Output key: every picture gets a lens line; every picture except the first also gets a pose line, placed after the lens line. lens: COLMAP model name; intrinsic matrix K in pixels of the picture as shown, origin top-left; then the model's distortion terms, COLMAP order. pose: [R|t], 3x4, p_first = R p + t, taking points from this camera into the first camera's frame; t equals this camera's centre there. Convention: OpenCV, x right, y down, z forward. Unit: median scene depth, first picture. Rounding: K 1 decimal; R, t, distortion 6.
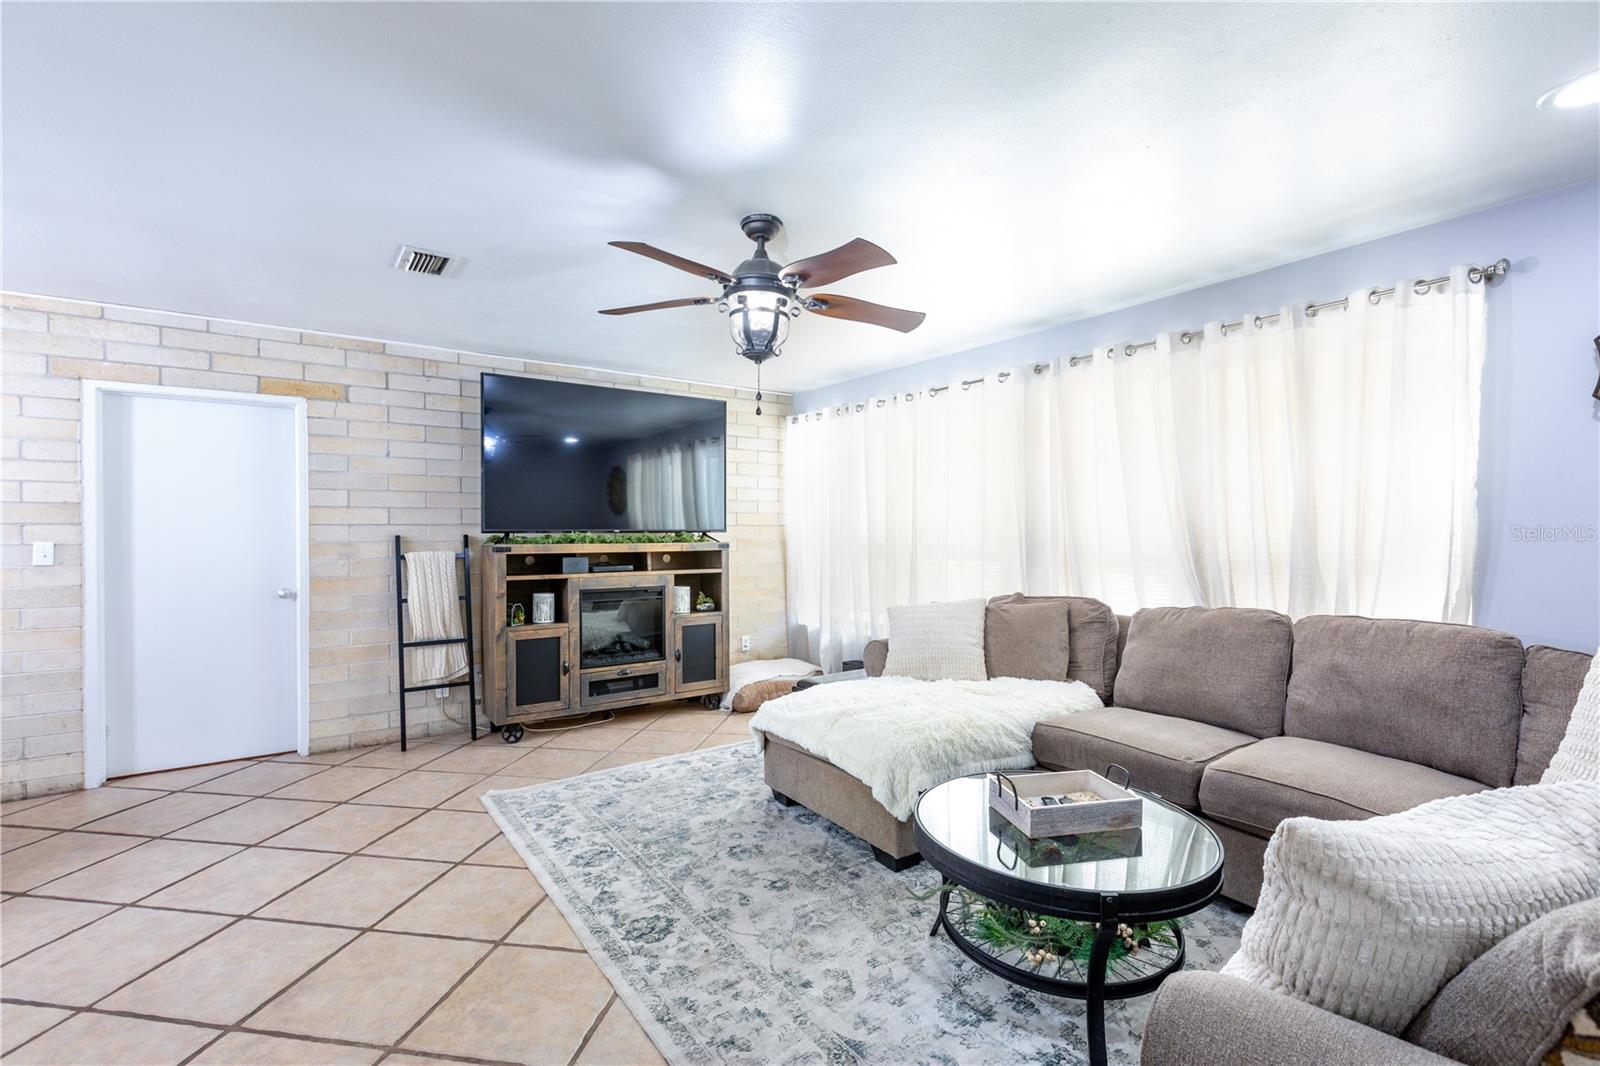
lens RADIAL K [[718.8, 0, 800.9], [0, 718.8, 539.3], [0, 0, 1]] dist [0.002370, -0.000636]
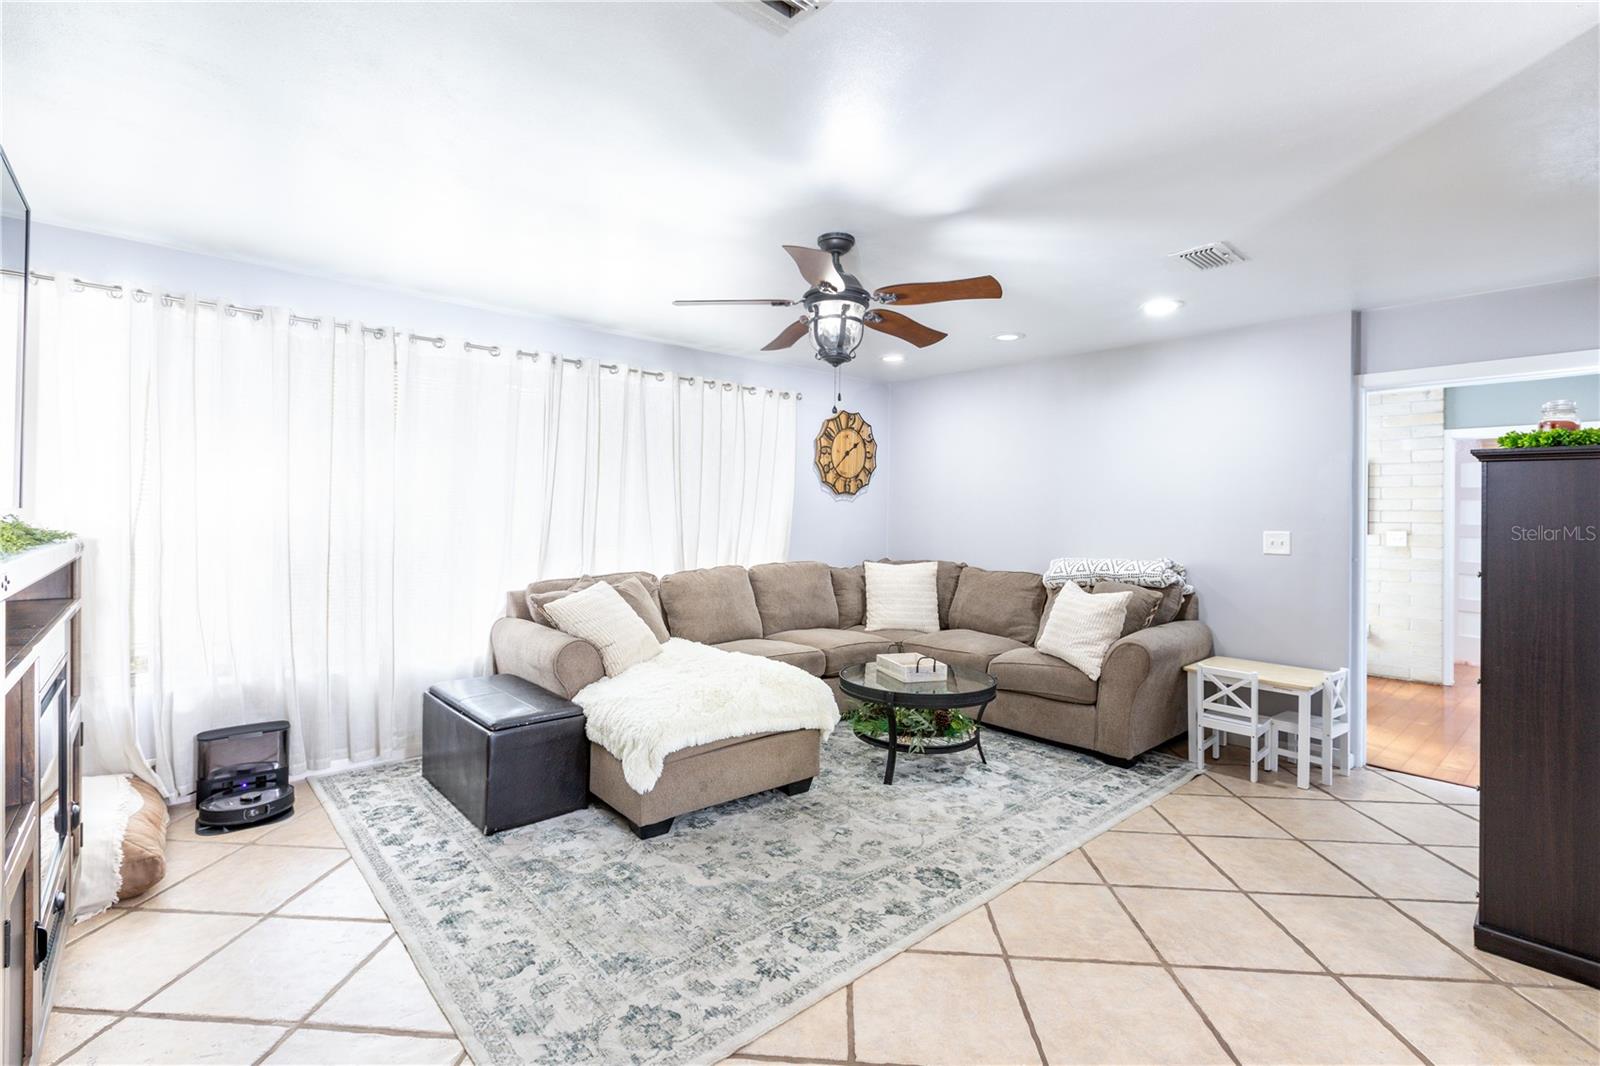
lens RADIAL K [[718.8, 0, 801.6], [0, 718.8, 522.3], [0, 0, 1]] dist [0.002370, -0.000636]
pose [[-0.105199, -0.008444, 0.994415, -1.176066], [0.001474, 0.999962, 0.008647, -0.017764], [-0.994450, 0.002376, -0.105183, 1.208362]]
